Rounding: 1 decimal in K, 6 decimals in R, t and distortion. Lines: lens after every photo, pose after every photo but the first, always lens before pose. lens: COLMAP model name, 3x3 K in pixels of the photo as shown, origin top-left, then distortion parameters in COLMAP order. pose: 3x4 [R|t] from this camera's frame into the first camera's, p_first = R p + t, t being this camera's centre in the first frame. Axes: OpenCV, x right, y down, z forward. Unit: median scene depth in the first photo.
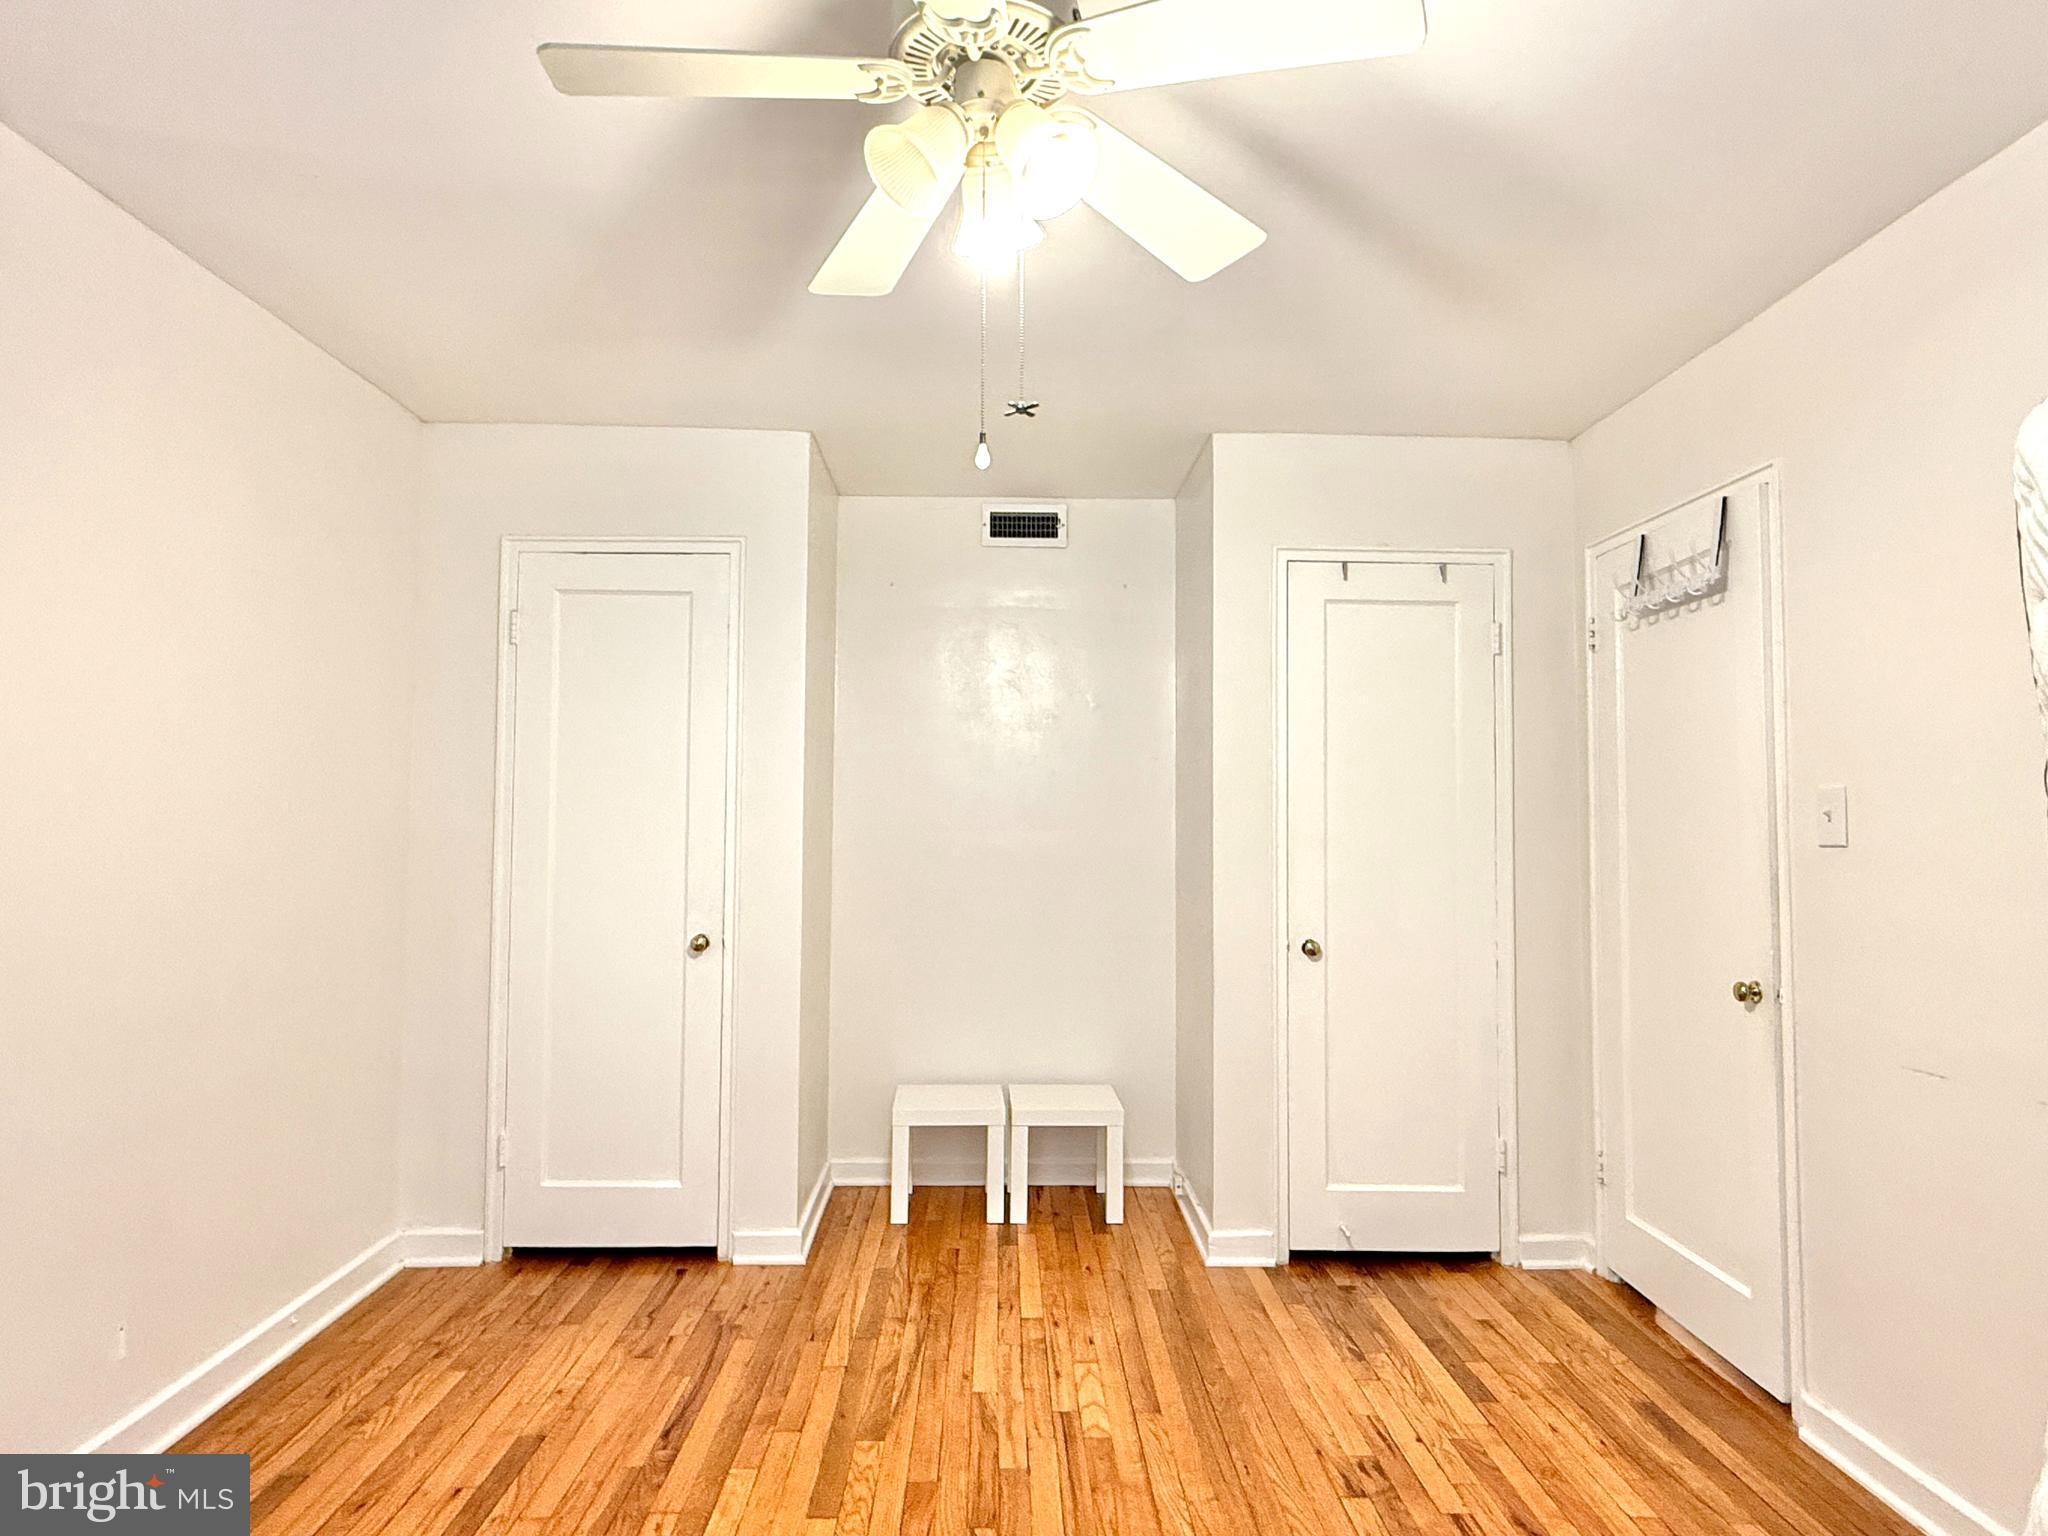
lens RADIAL K [[1190.0, 0, 1024.0], [0, 1190.0, 768.0], [0, 0, 1]] dist [0.002521, -0.002263]
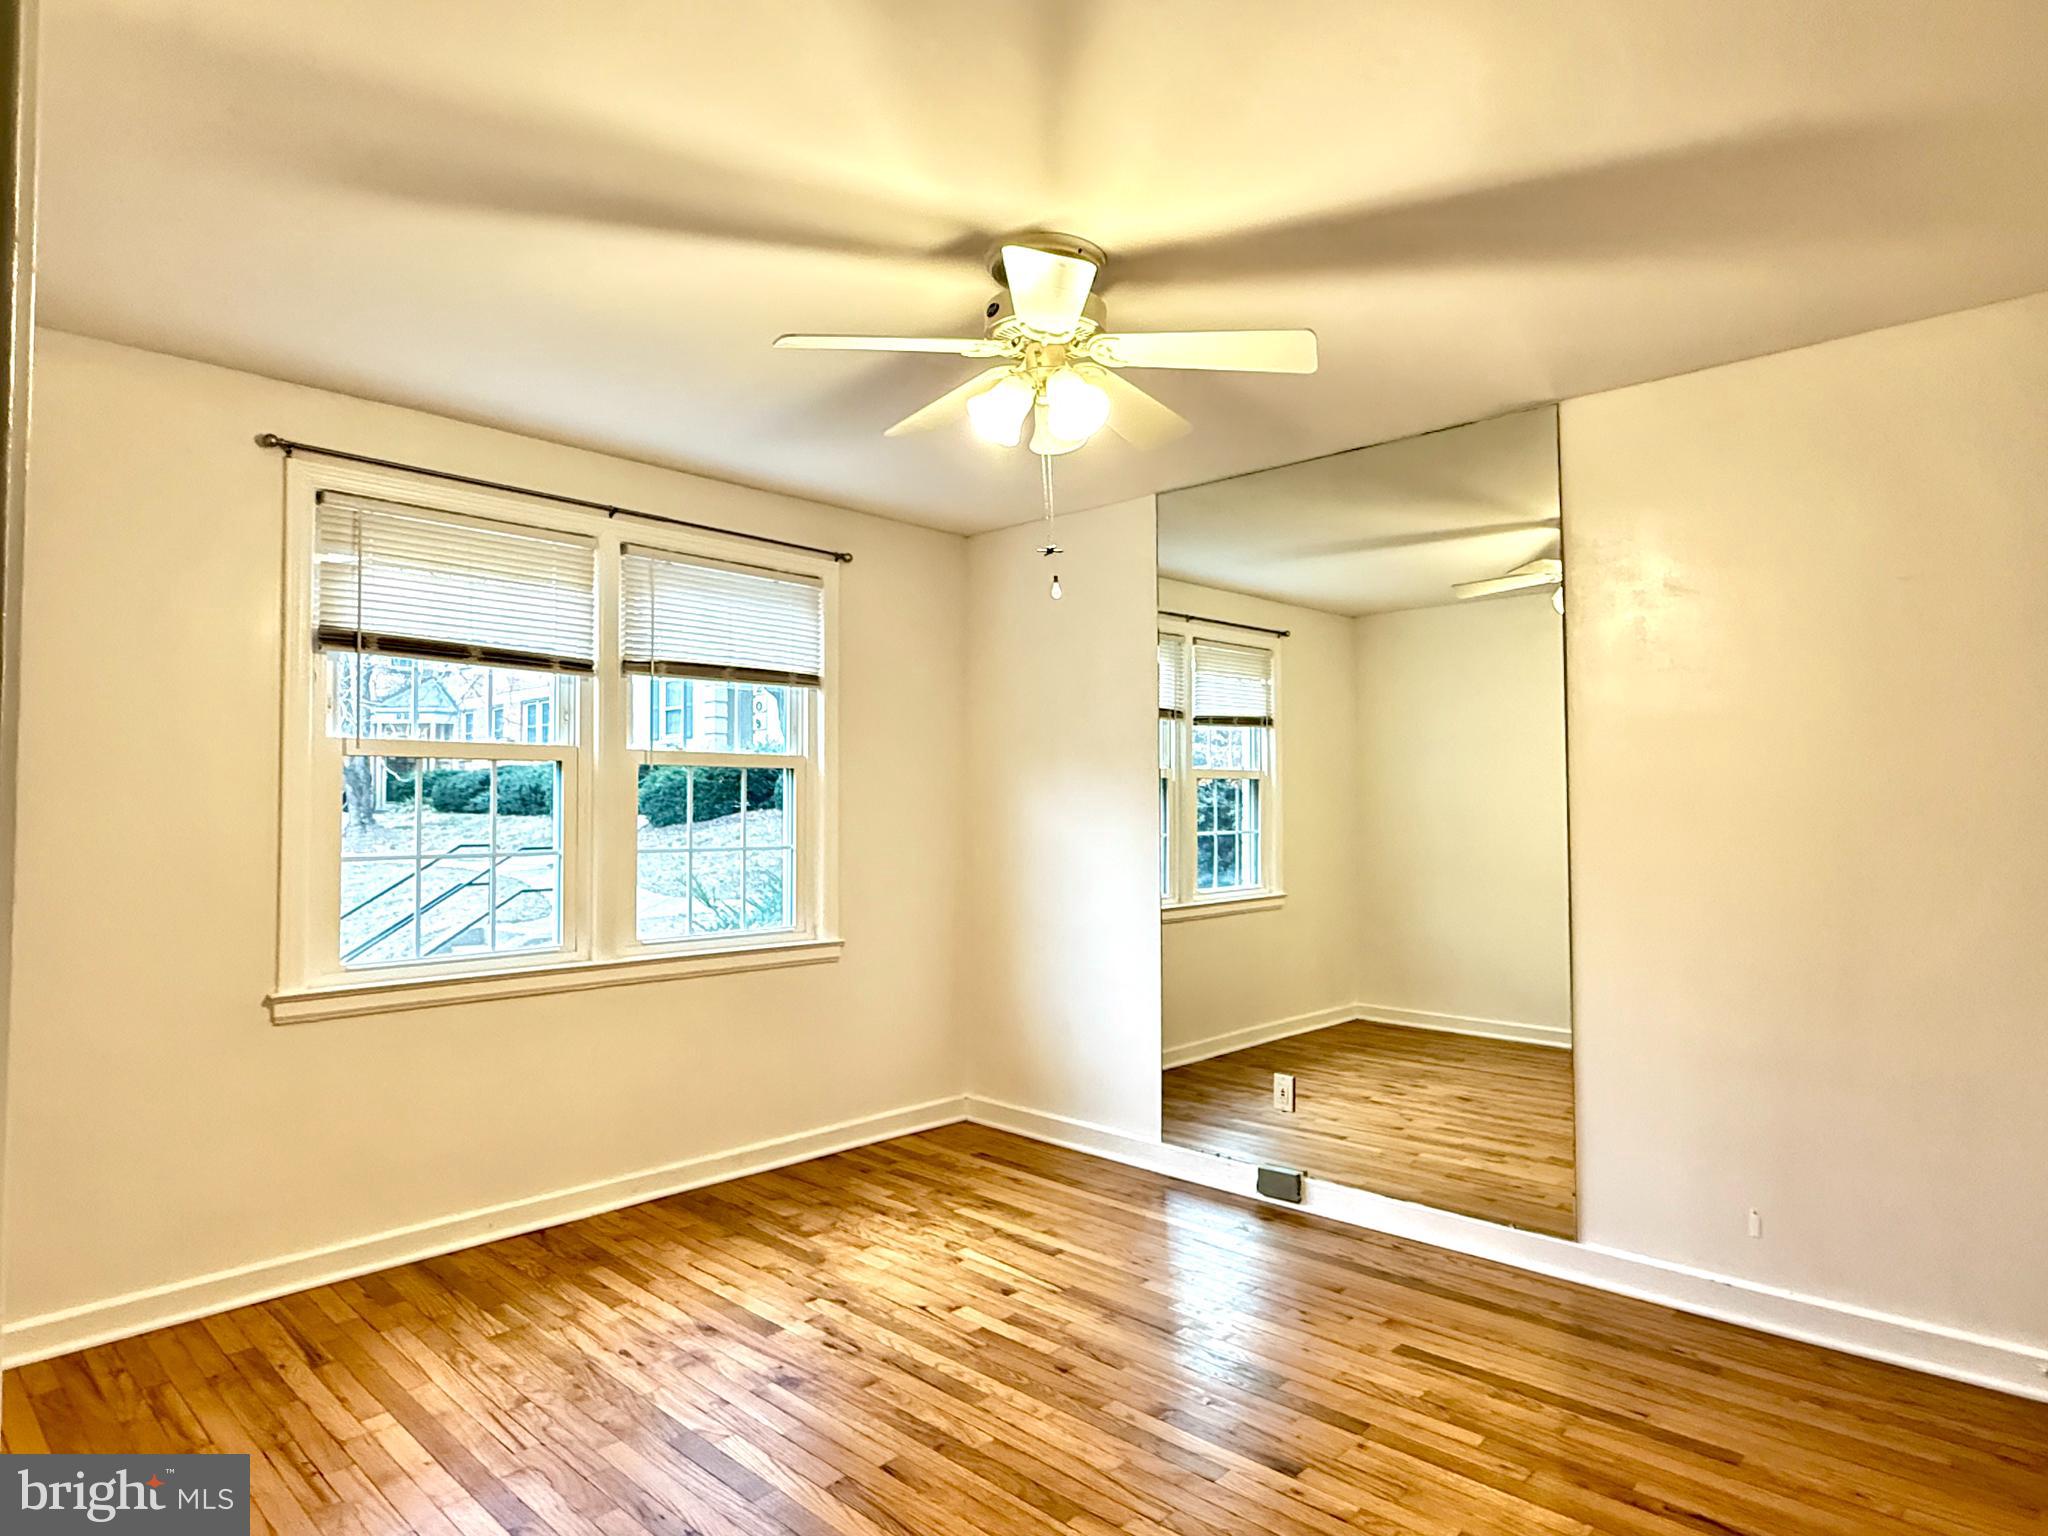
lens RADIAL K [[1190.0, 0, 1024.0], [0, 1190.0, 768.0], [0, 0, 1]] dist [0.002521, -0.002263]
pose [[-0.705800, -0.030660, -0.707747, 0.716912], [0.031075, 0.996761, -0.074170, 0.059213], [0.707729, -0.074342, -0.702562, 1.353118]]
